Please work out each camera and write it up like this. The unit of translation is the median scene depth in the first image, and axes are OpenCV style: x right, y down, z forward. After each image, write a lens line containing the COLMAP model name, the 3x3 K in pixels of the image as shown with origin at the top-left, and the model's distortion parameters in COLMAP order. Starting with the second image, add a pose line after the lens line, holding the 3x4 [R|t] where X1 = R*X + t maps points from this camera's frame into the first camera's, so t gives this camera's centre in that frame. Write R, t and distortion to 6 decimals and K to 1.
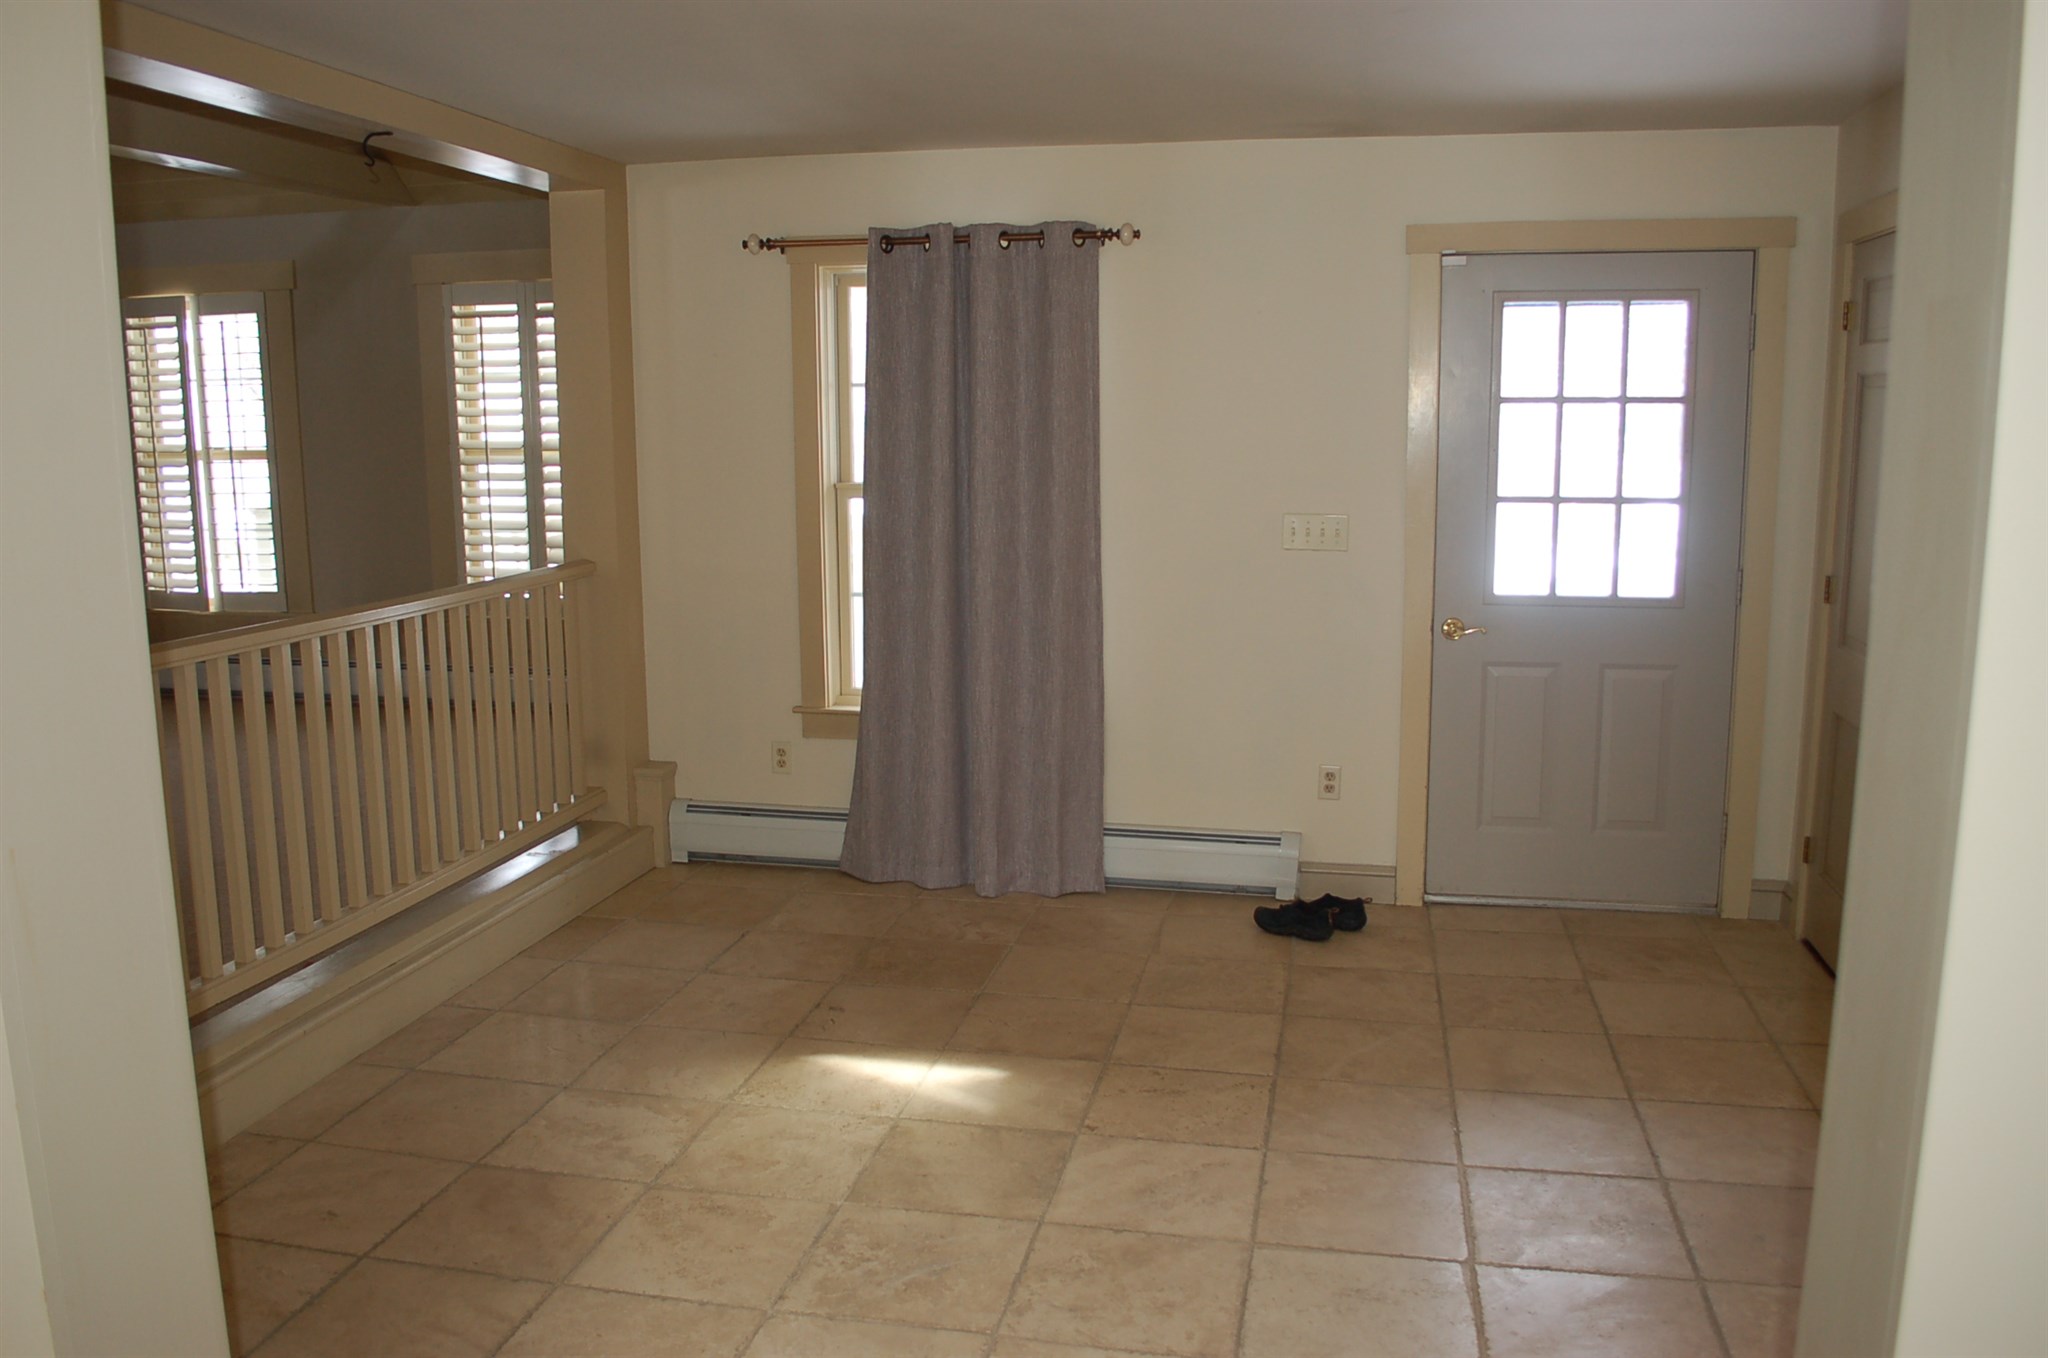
lens RADIAL K [[1592.3, 0, 1024.0], [0, 1592.3, 679.0], [0, 0, 1]] dist [-0.077672, -0.006121]
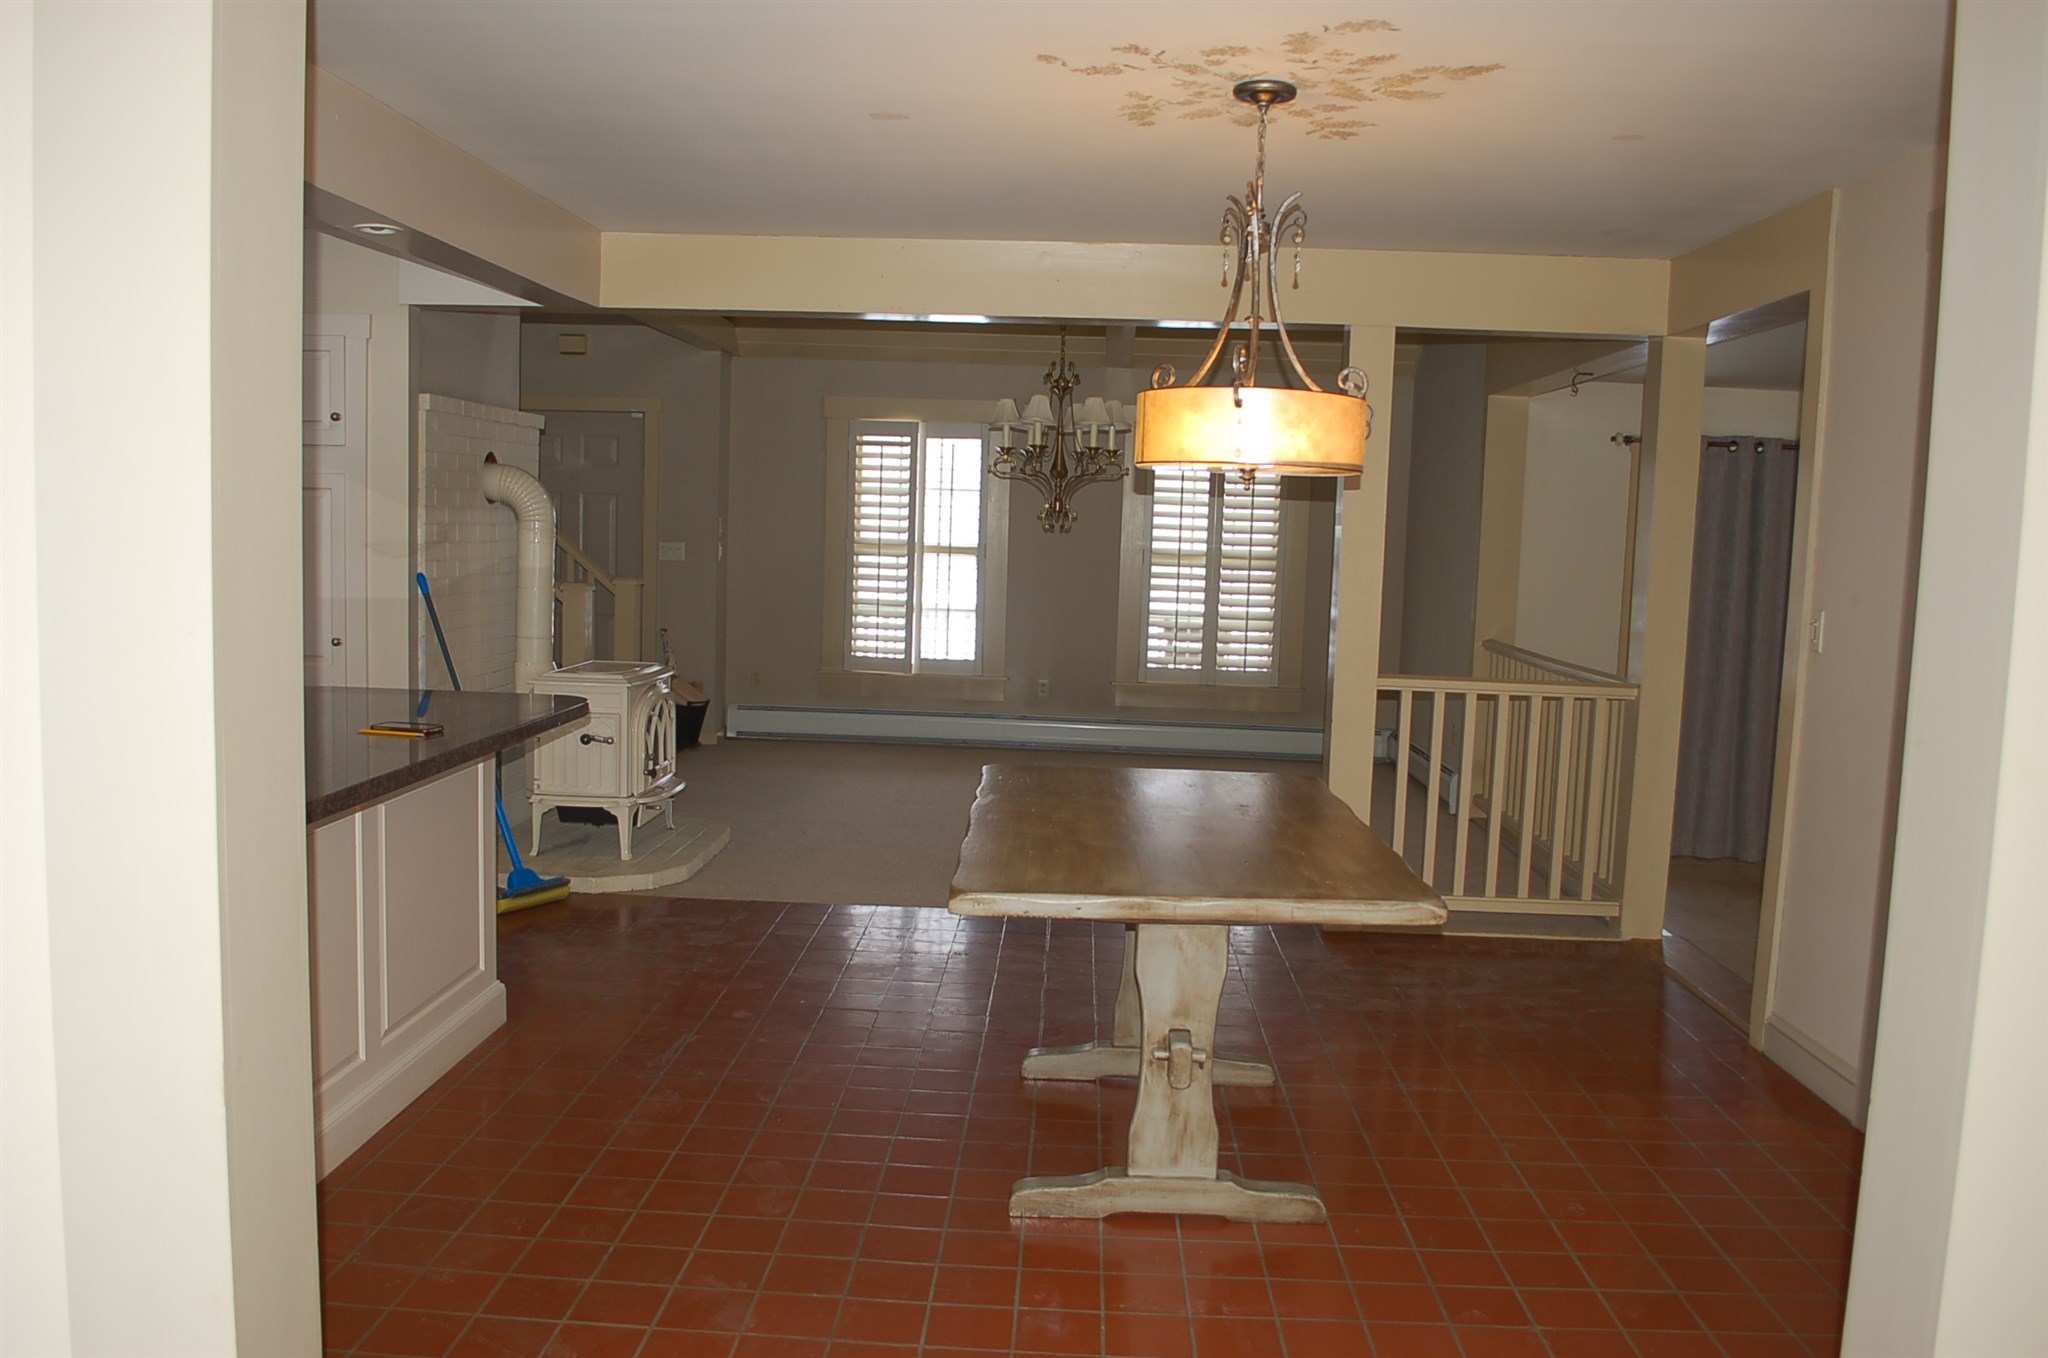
lens RADIAL K [[1614.8, 0, 1013.2], [0, 1614.8, 685.3], [0, 0, 1]] dist [-0.072606, -0.009160]
pose [[0.984704, 0.020213, 0.173058, -0.678960], [-0.009117, 0.997865, -0.064677, 0.049133], [-0.173996, 0.062110, 0.982786, -0.282449]]
